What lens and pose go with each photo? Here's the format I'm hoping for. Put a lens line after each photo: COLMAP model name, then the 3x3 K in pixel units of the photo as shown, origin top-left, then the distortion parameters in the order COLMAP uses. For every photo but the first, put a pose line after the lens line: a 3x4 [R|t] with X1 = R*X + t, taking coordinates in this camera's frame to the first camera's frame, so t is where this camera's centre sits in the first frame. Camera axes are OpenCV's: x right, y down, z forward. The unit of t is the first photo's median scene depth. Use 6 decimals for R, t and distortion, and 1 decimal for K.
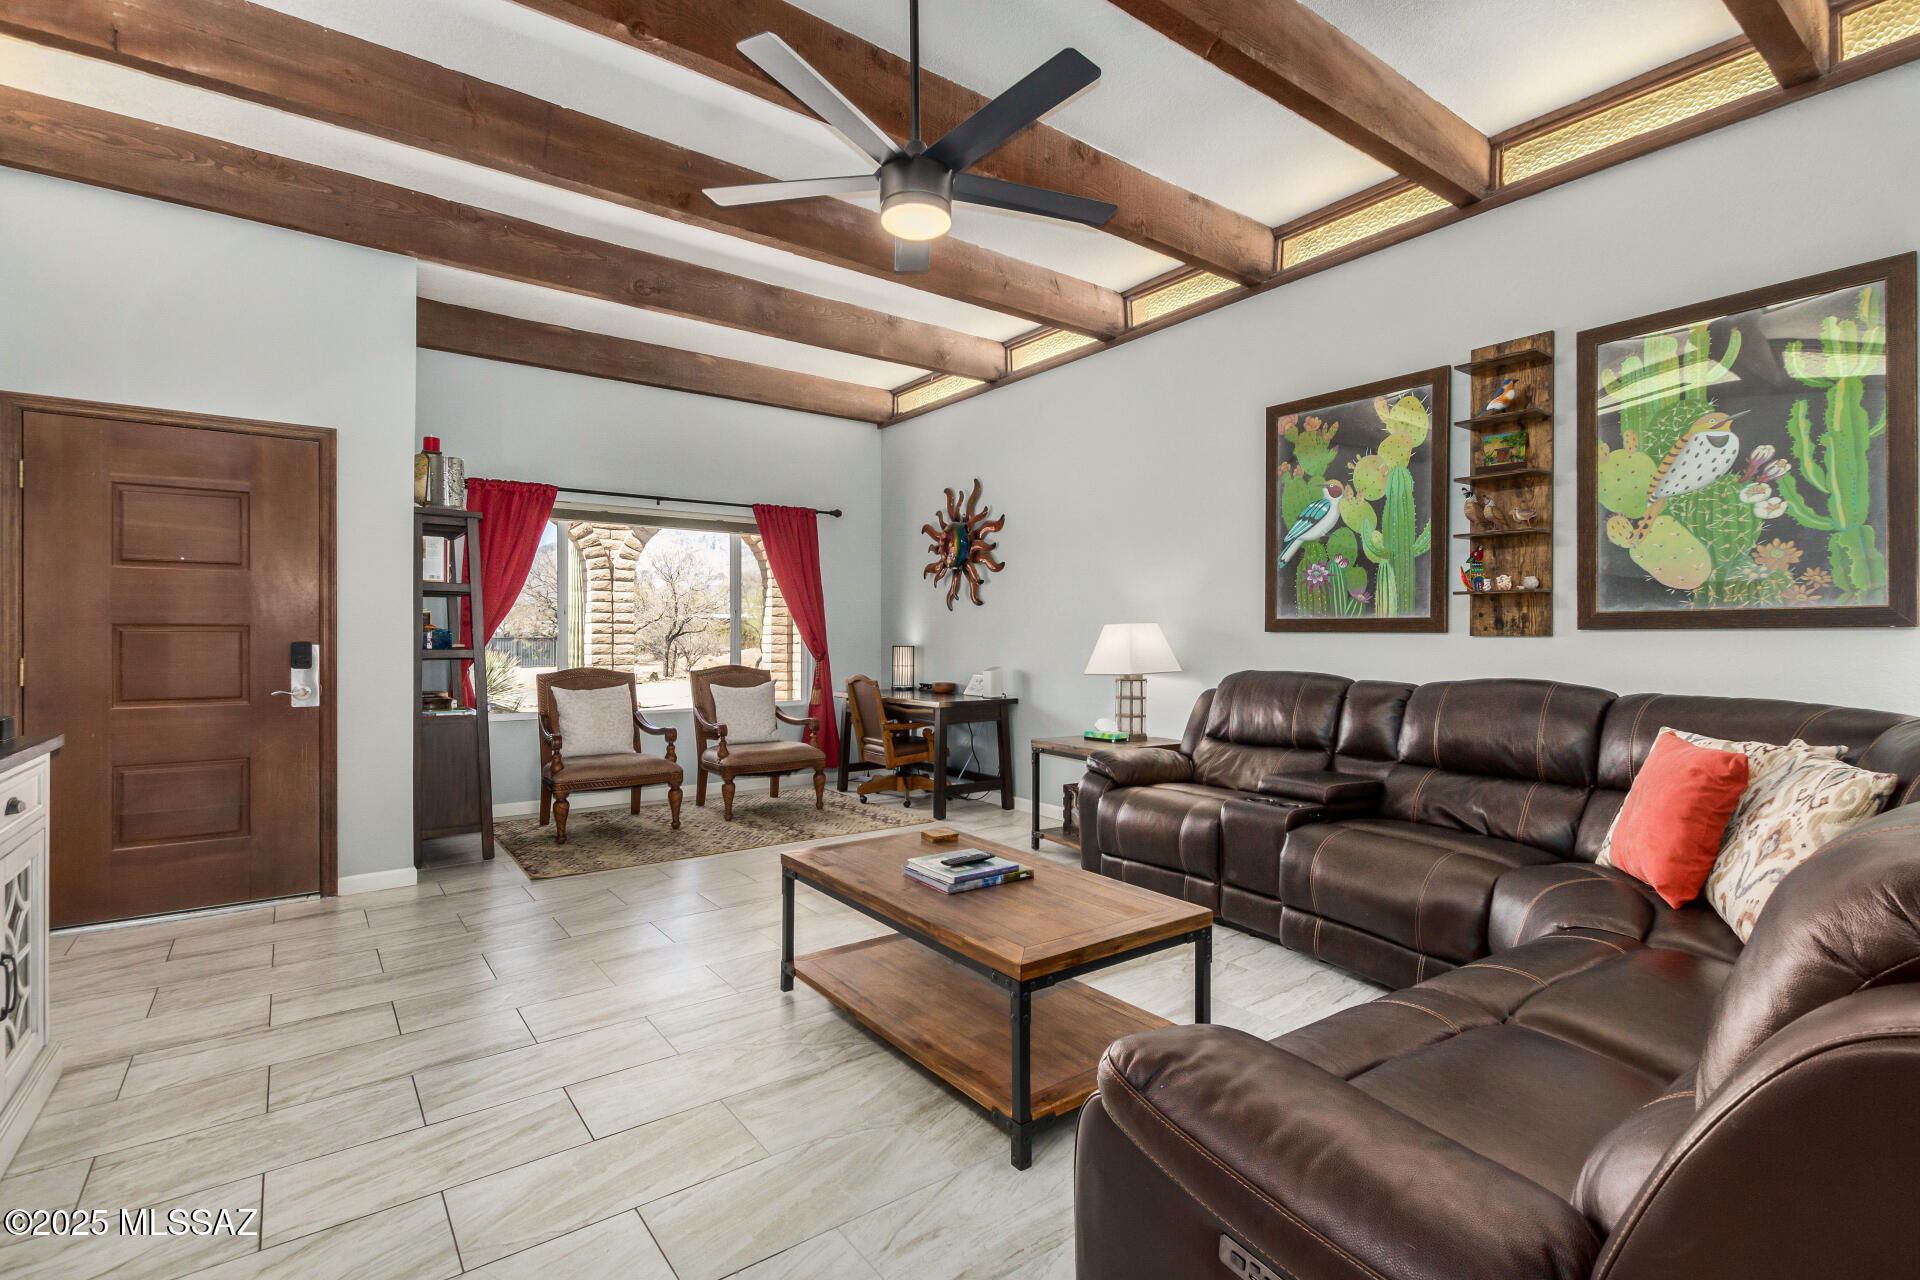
lens RADIAL K [[886.5, 0, 955.3], [0, 886.5, 635.9], [0, 0, 1]] dist [0.005825, -0.004810]
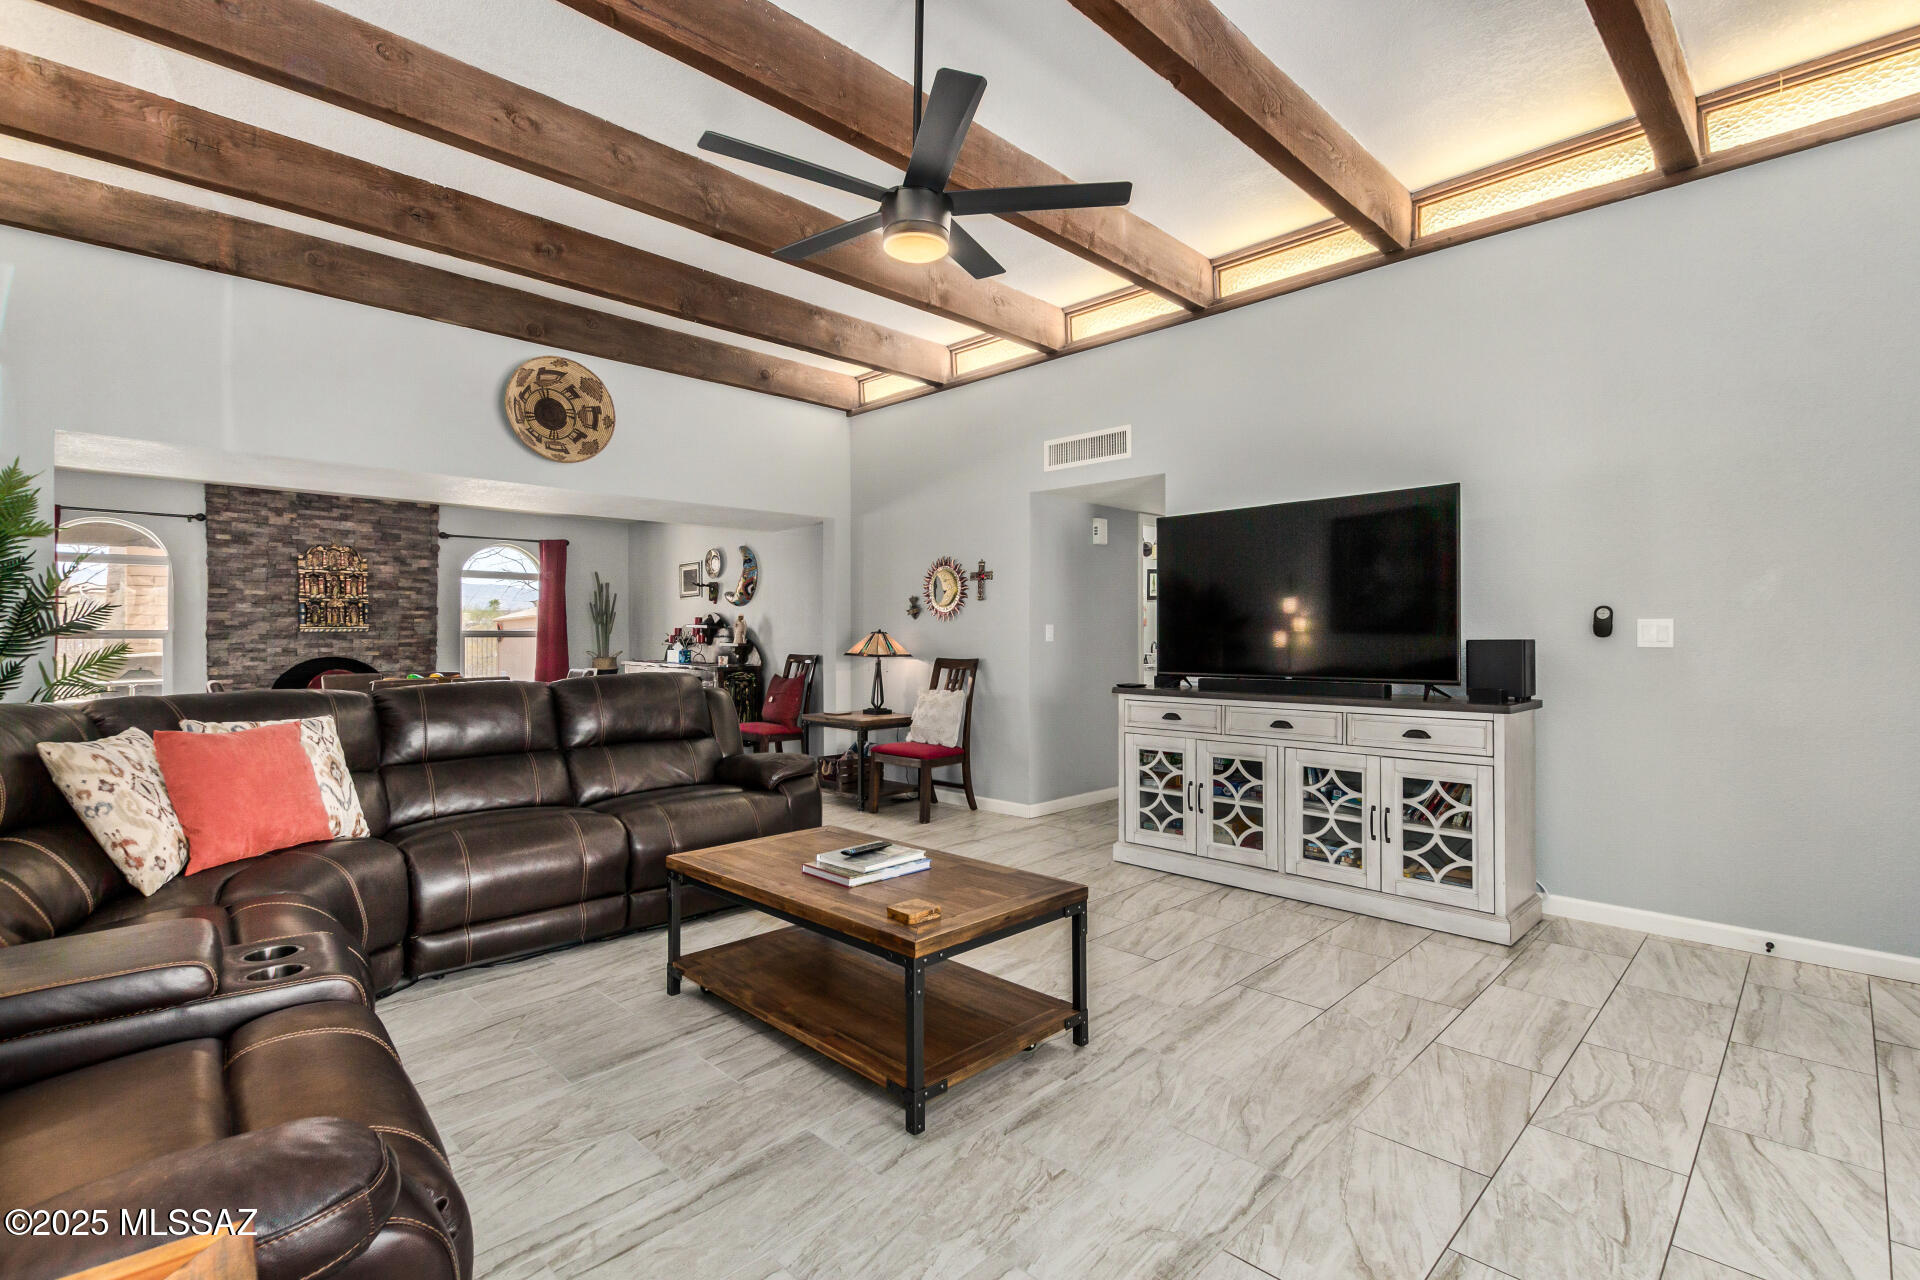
lens RADIAL K [[886.5, 0, 958.4], [0, 886.5, 641.9], [0, 0, 1]] dist [0.005825, -0.004810]
pose [[-0.988381, -0.000857, -0.151997, 0.028601], [-0.001471, 0.999991, 0.003924, 0.001720], [0.151992, 0.004102, -0.988373, 0.885907]]
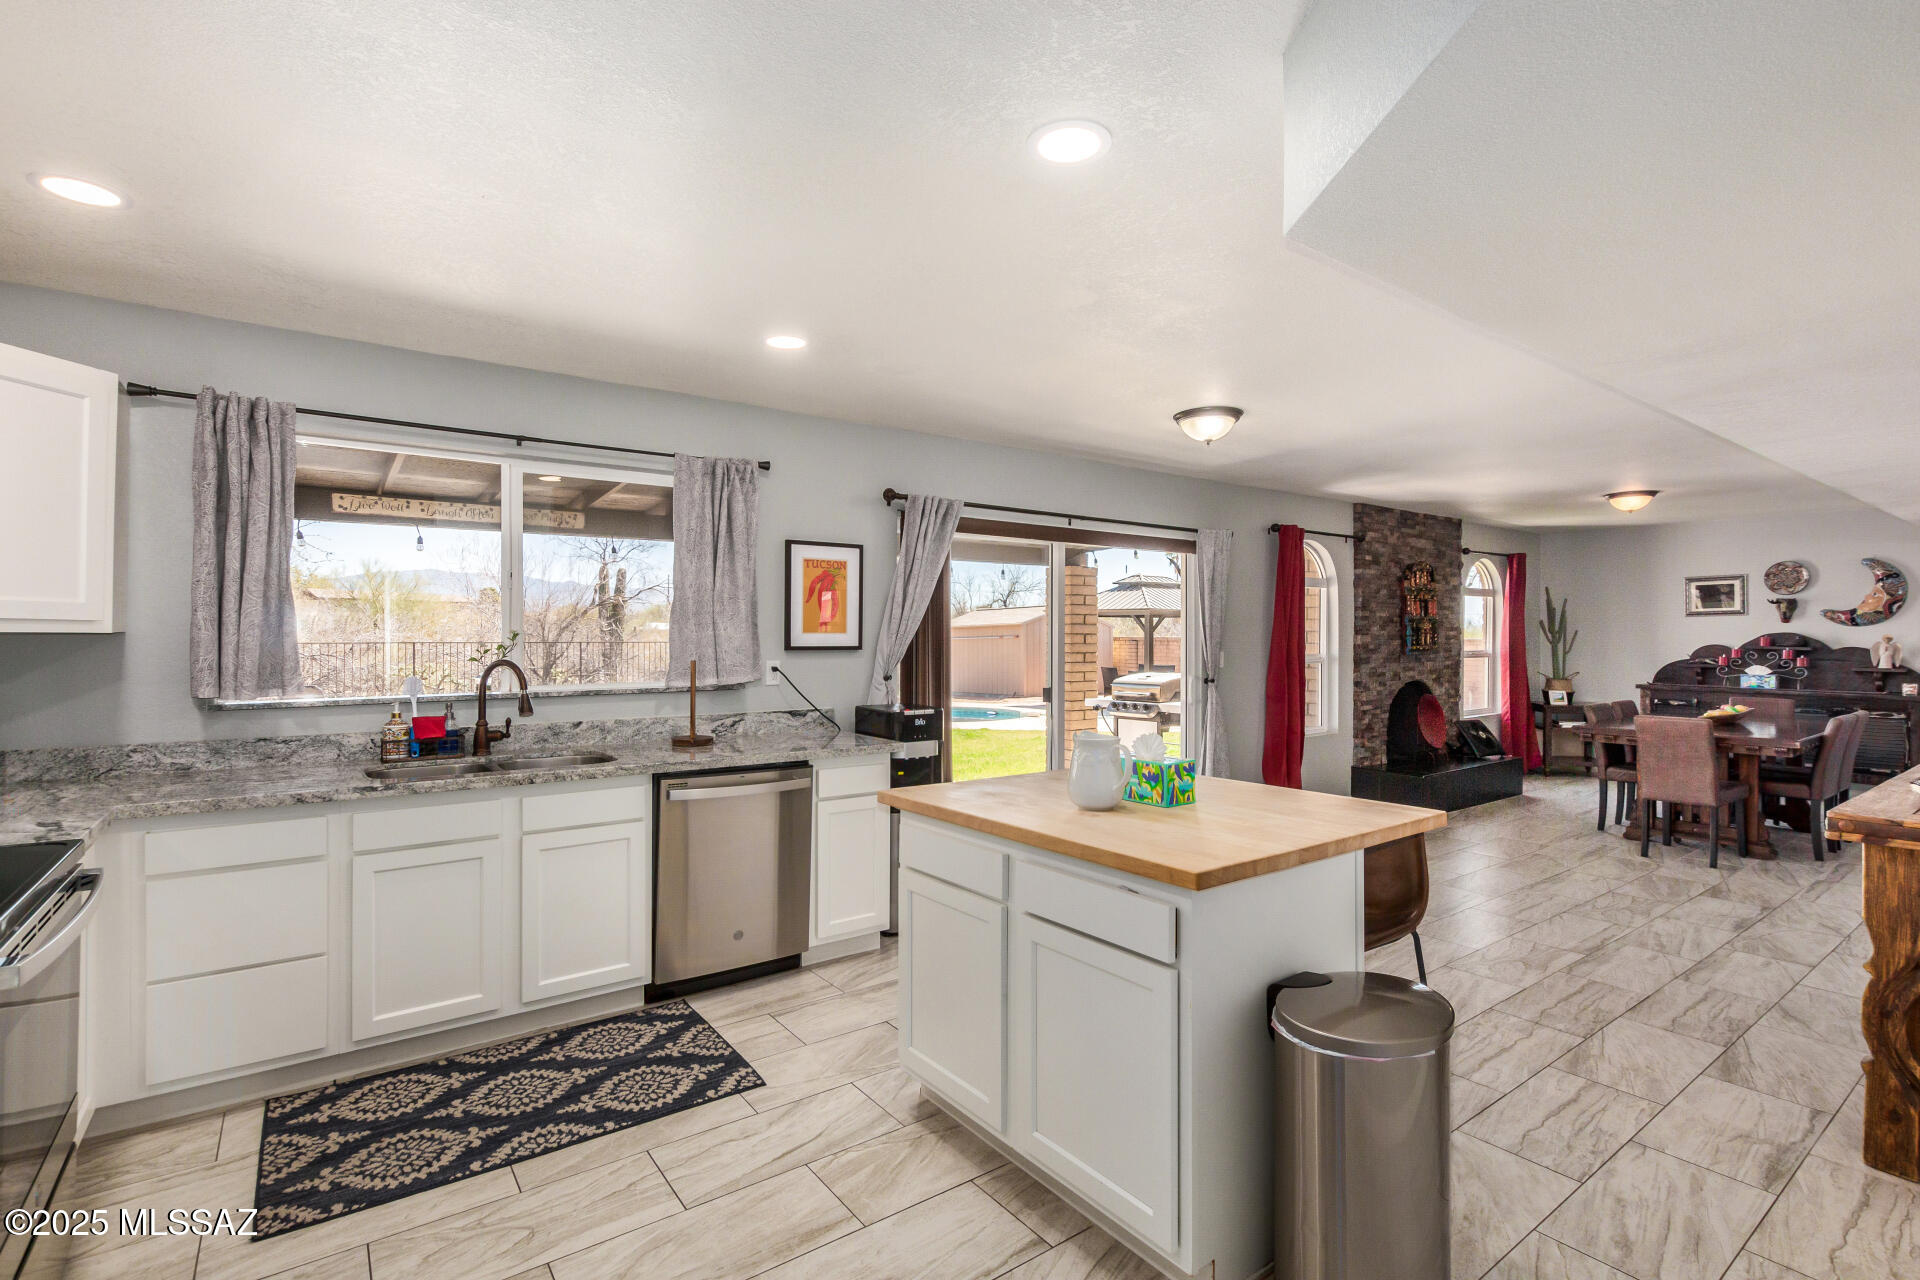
lens RADIAL K [[886.5, 0, 963.9], [0, 886.5, 636.7], [0, 0, 1]] dist [0.005825, -0.004810]
pose [[-0.999984, -0.000696, -0.005682, 1.377198], [-0.000683, 0.999997, -0.002363, -0.028314], [0.005683, -0.002359, -0.999981, 0.697108]]
